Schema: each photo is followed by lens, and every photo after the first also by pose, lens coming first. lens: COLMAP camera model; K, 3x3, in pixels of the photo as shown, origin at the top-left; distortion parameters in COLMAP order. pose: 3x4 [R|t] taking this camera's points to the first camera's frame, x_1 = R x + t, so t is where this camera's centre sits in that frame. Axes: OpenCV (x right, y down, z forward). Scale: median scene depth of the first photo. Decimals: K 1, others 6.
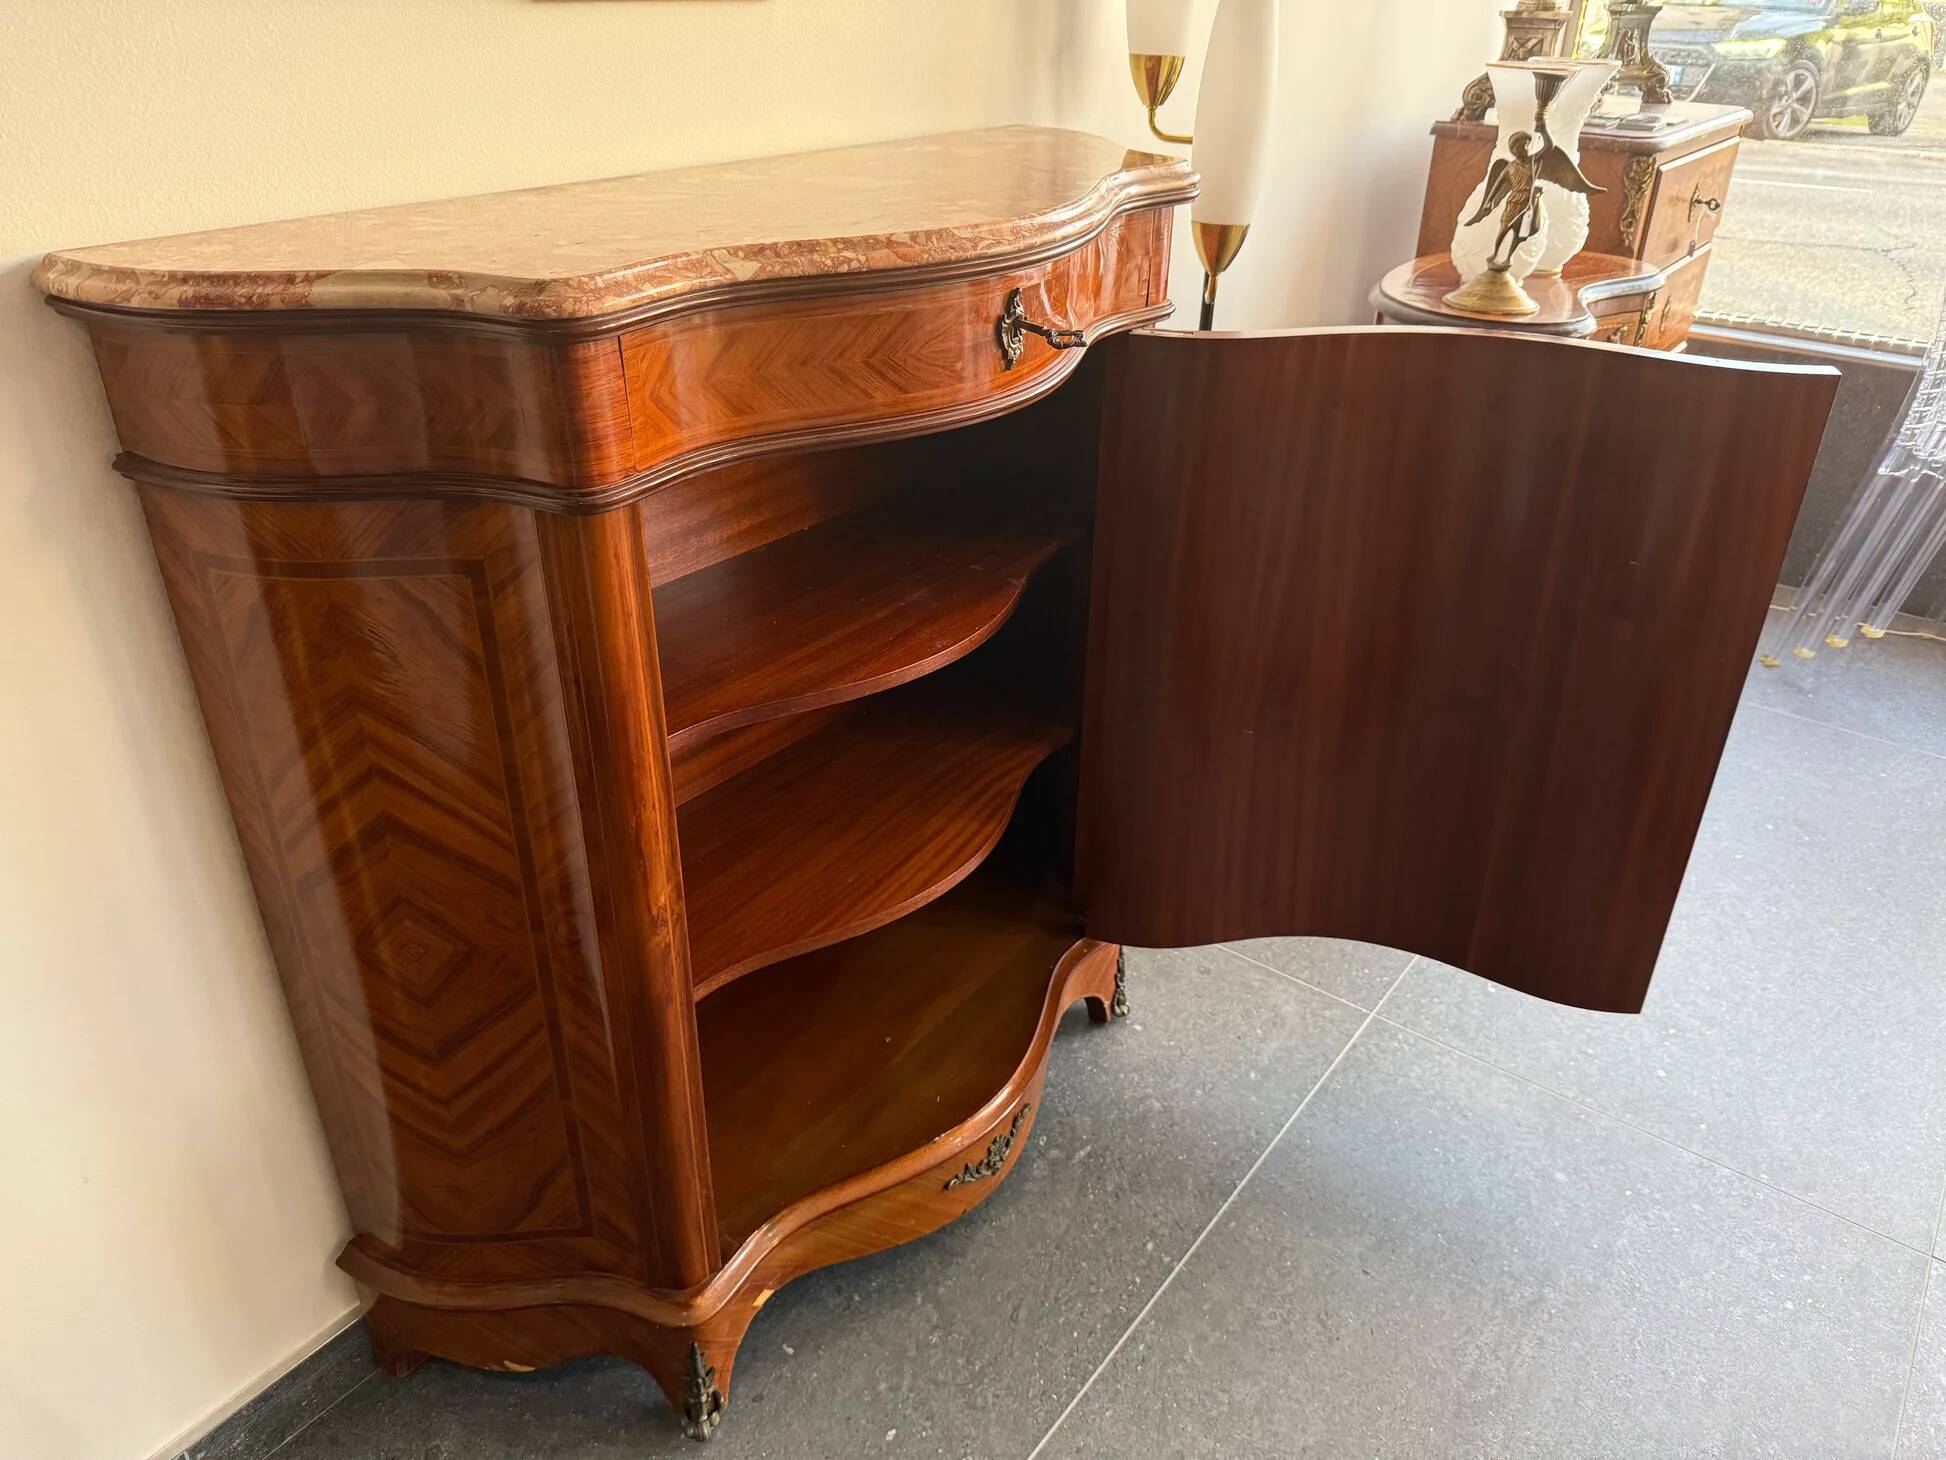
lens RADIAL K [[1352.3, 0, 970.2], [0, 1352.3, 707.7], [0, 0, 1]] dist [0.003491, -0.010257]
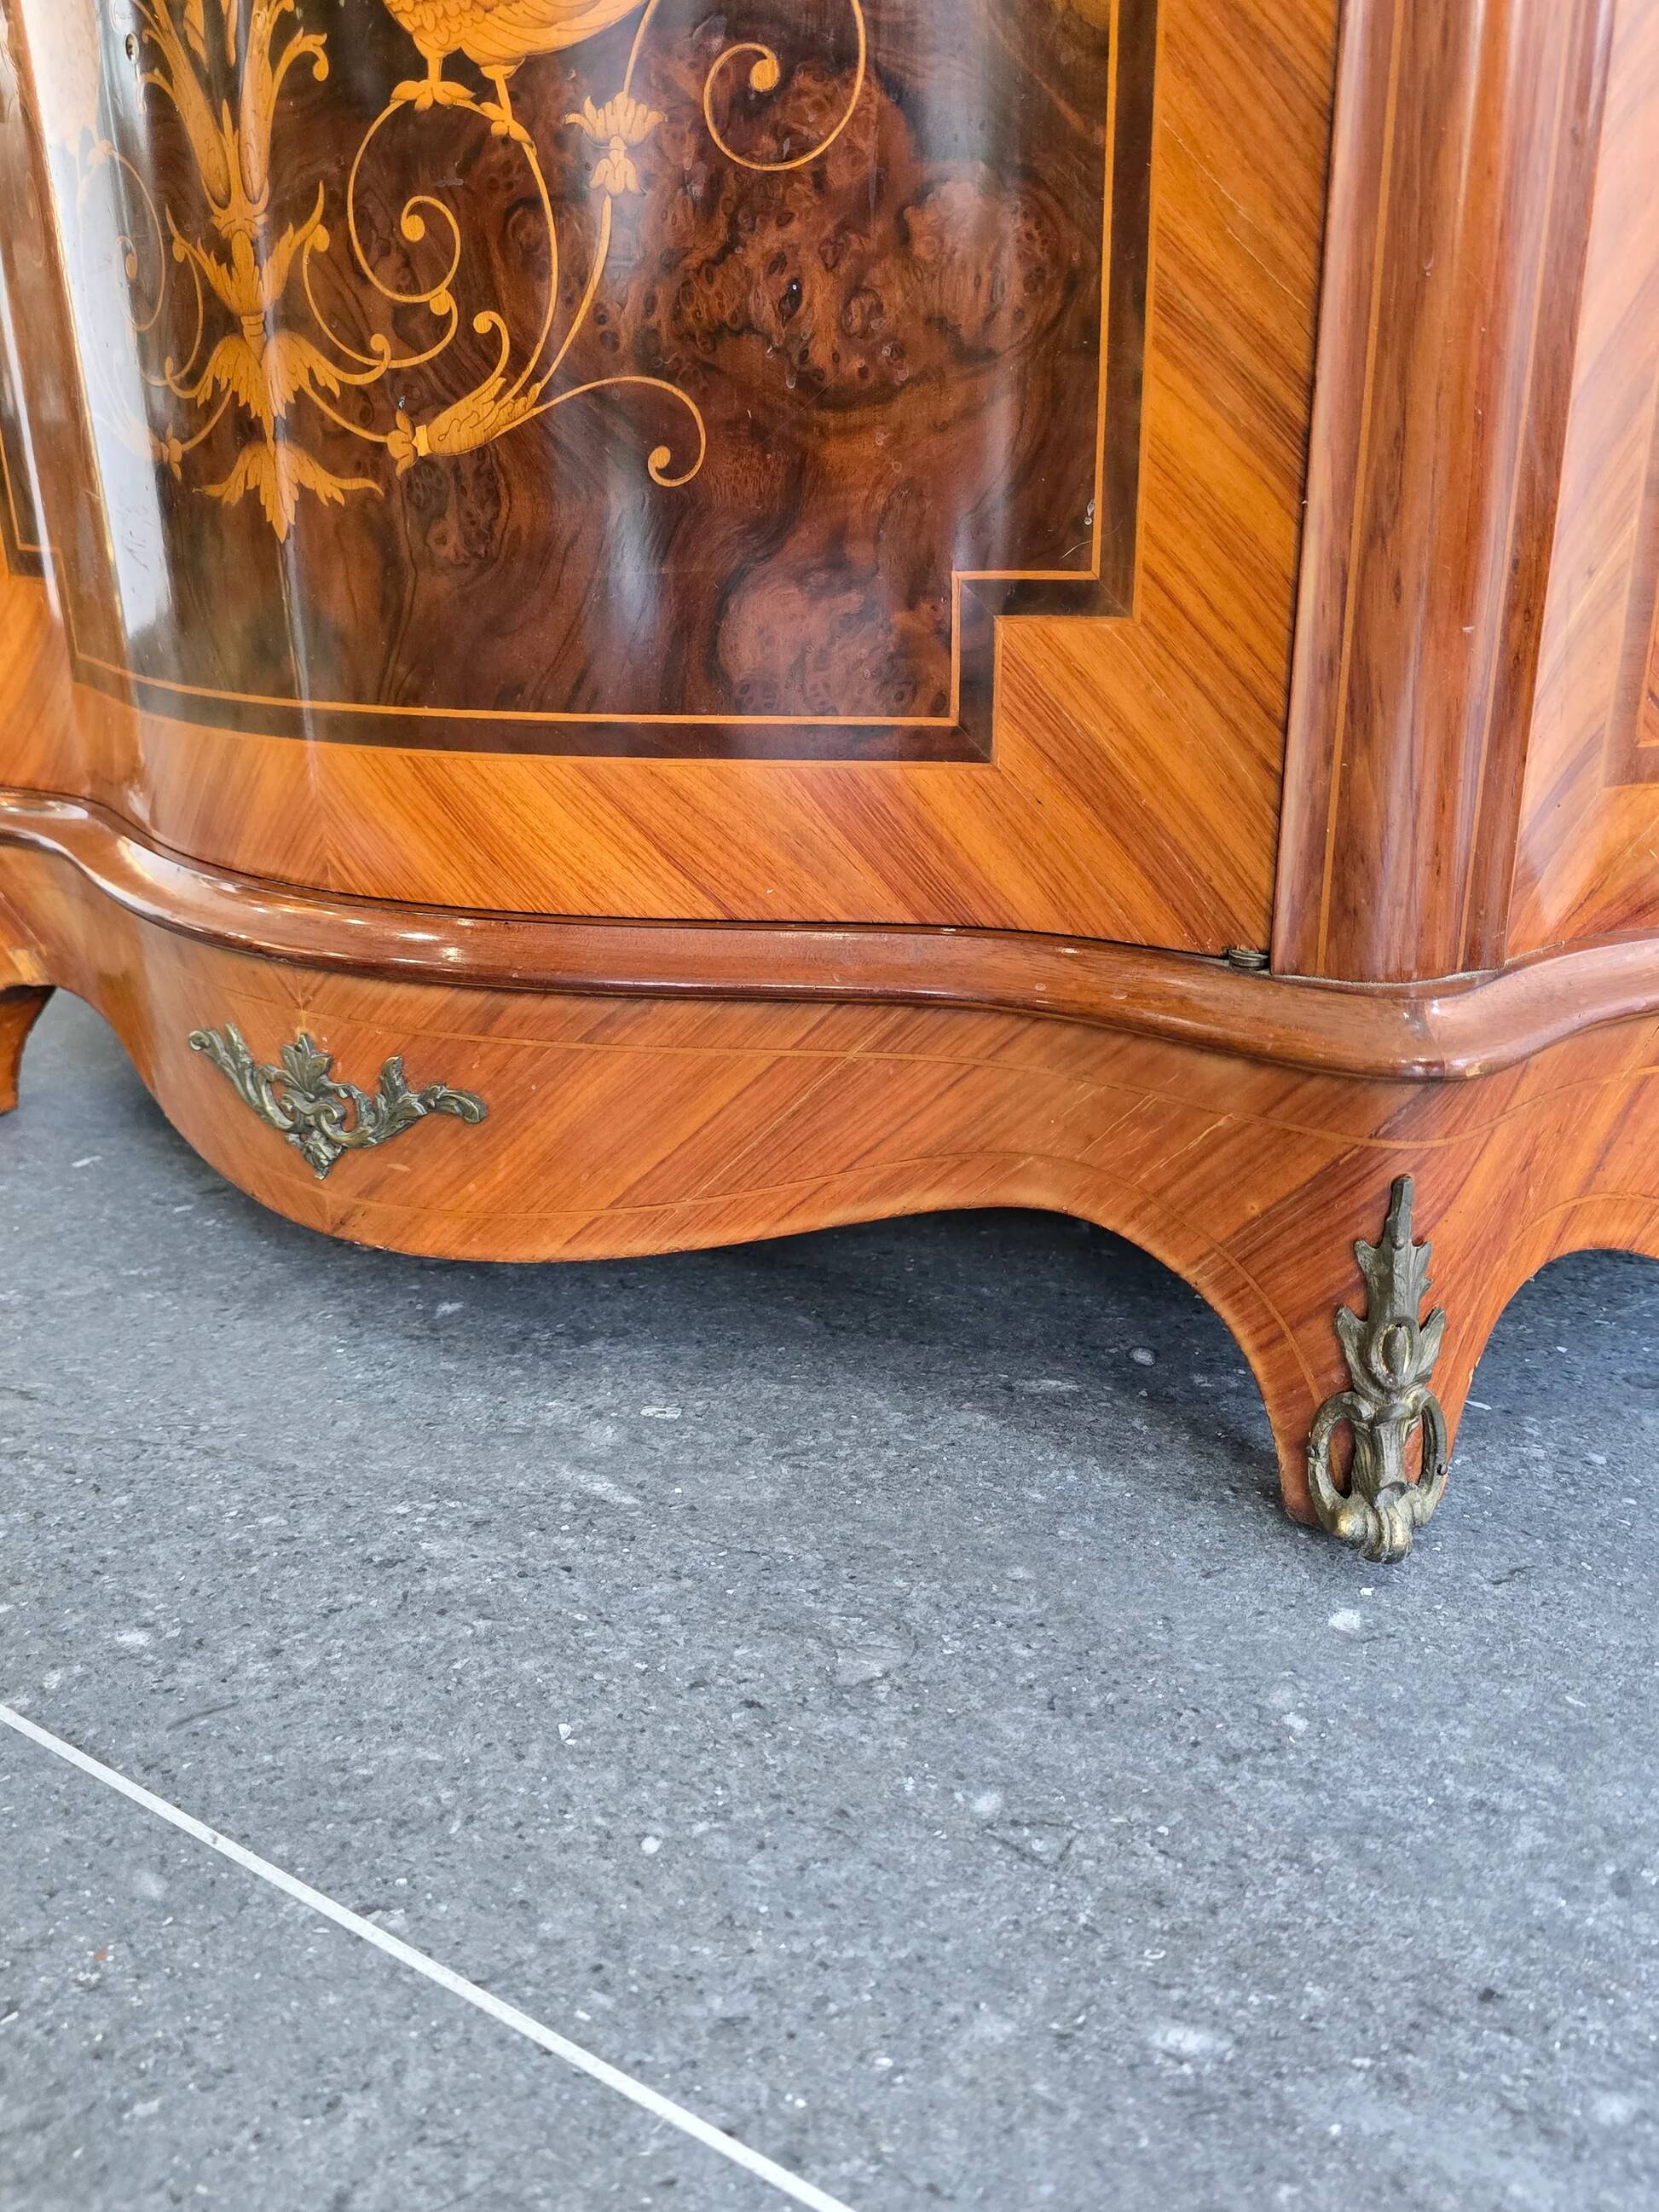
lens RADIAL K [[1740.9, 0, 826.4], [0, 1740.9, 1102.7], [0, 0, 1]] dist [0.057110, -0.074221]
pose [[0.077378, 0.329121, -0.941112, 0.505212], [-0.454072, 0.851995, 0.260622, 0.184566], [0.887598, 0.407167, 0.215370, 1.174084]]
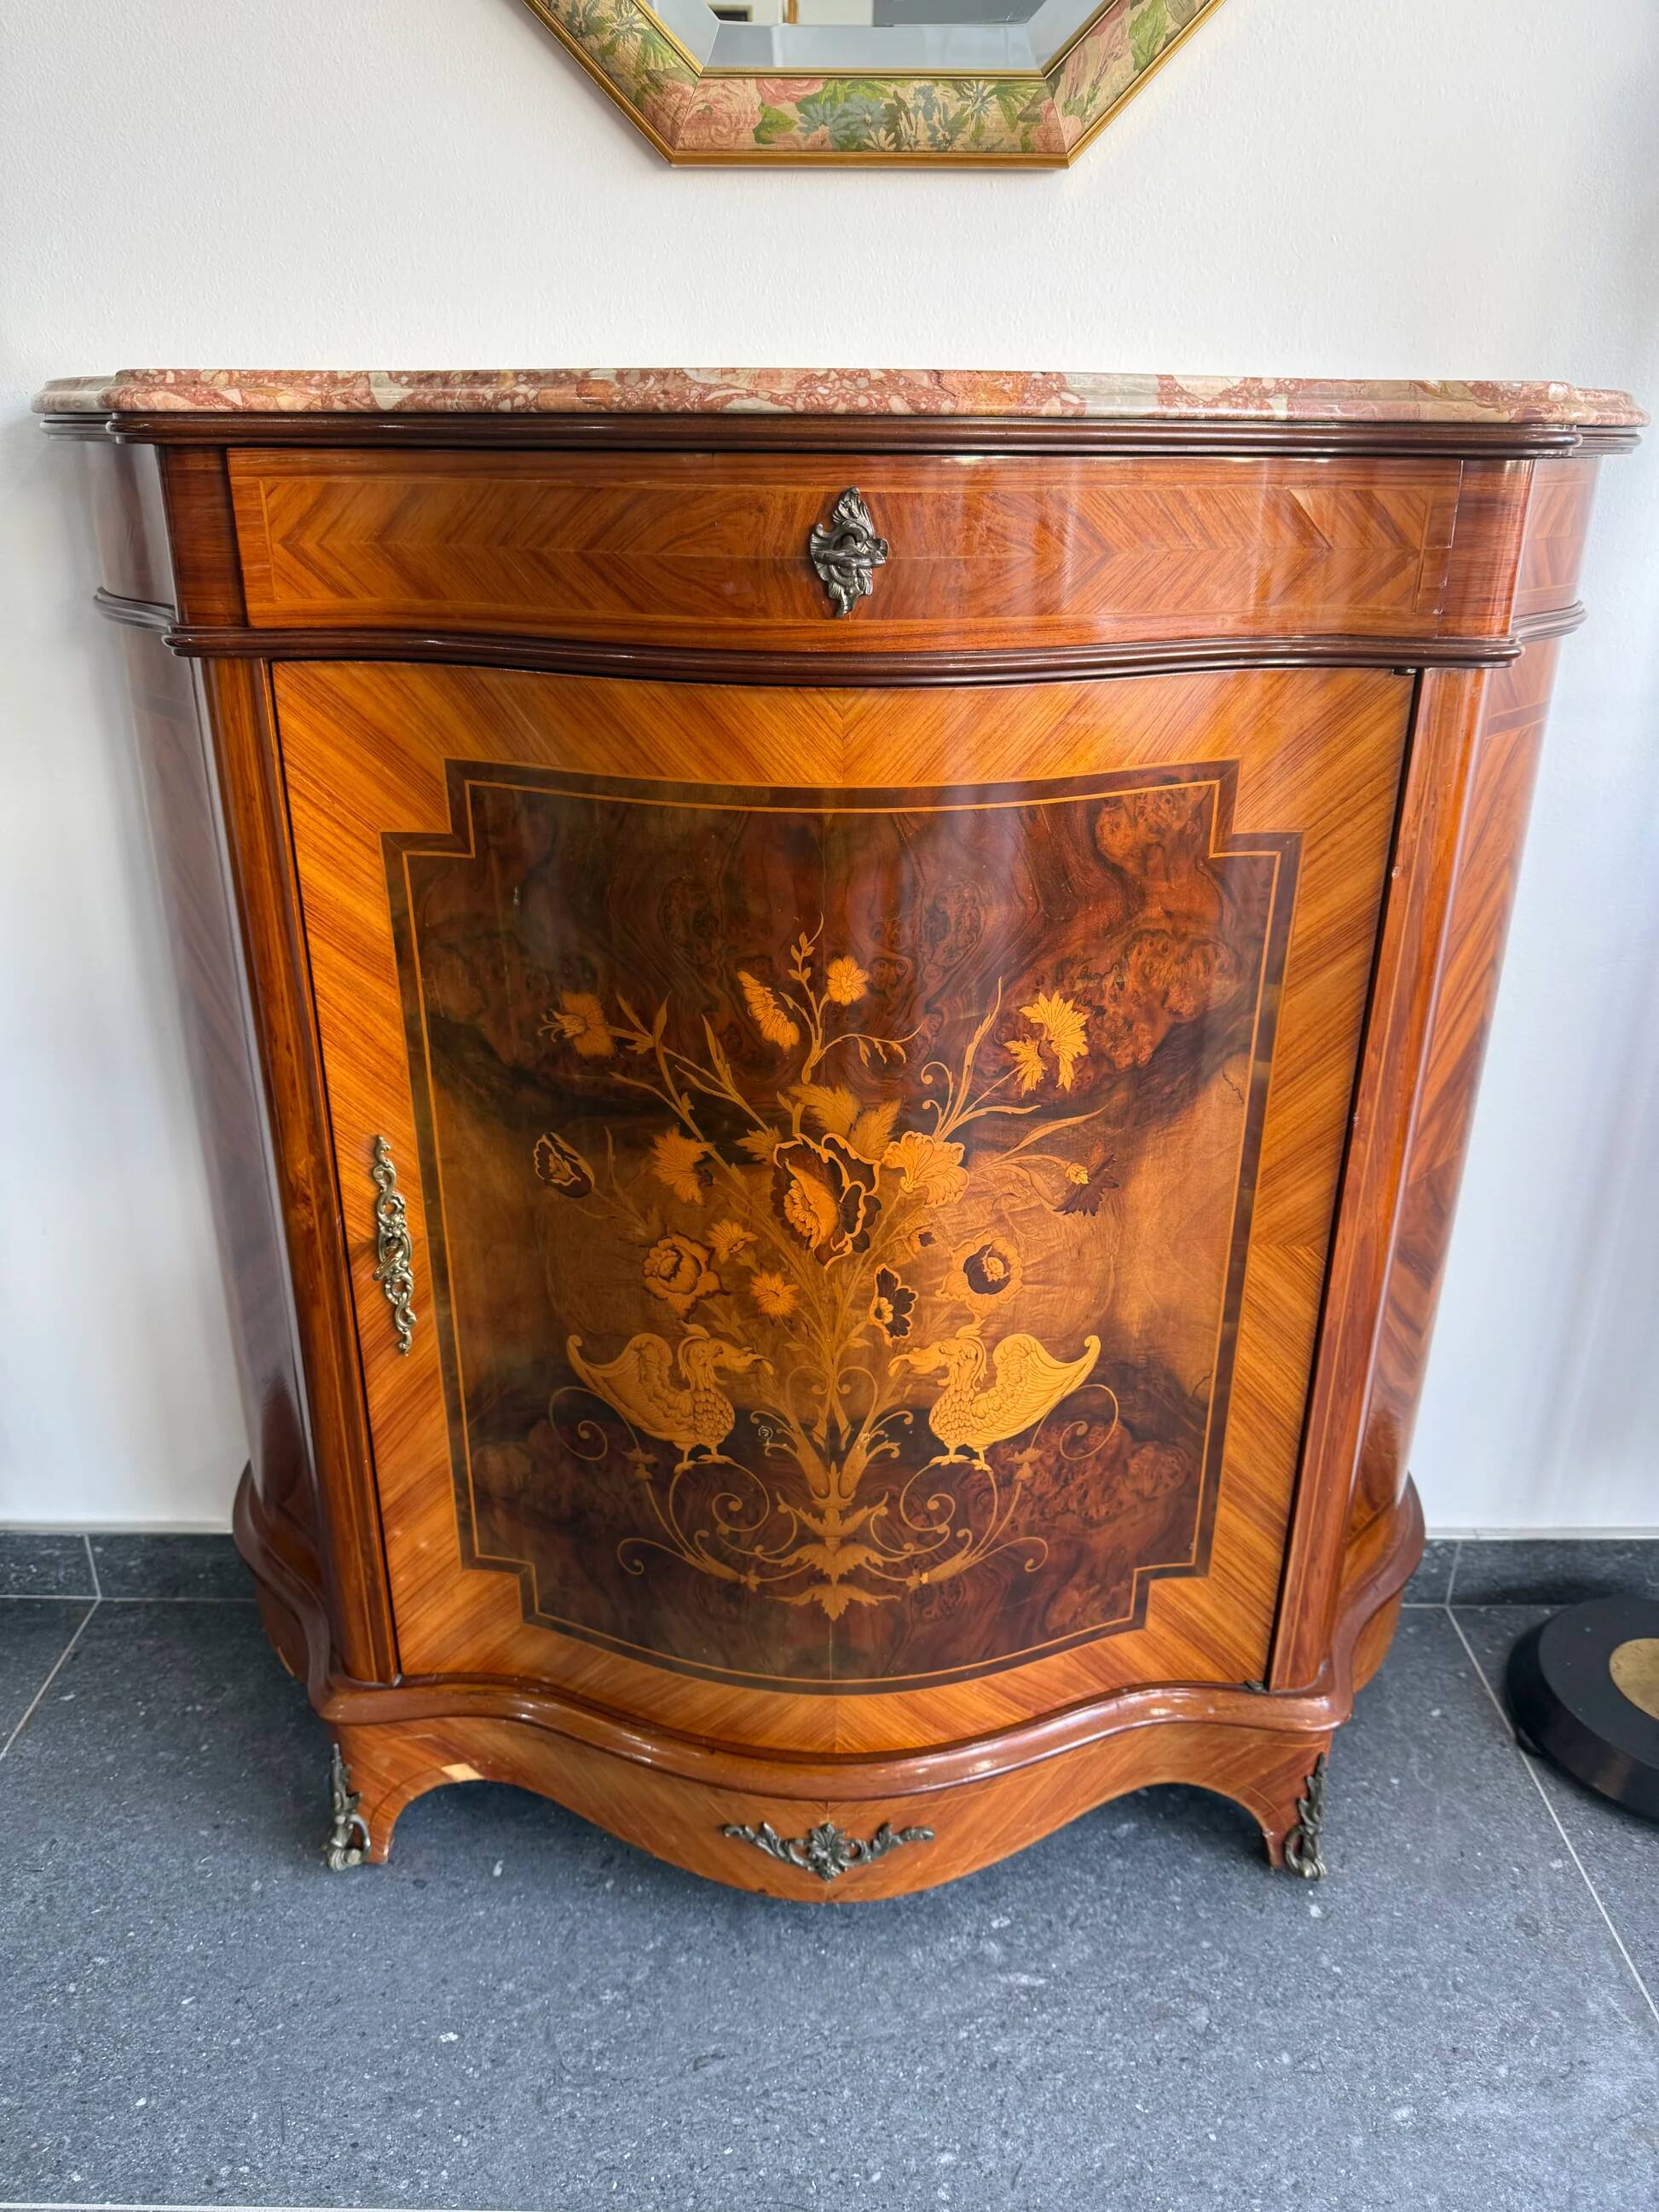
lens RADIAL K [[1592.6, 0, 839.3], [0, 1592.6, 1098.1], [0, 0, 1]] dist [0.010563, -0.026421]
pose [[0.607318, 0.302264, -0.734712, 0.558997], [-0.379657, 0.922783, 0.065811, -0.071245], [0.697872, 0.238971, 0.675179, 0.446996]]
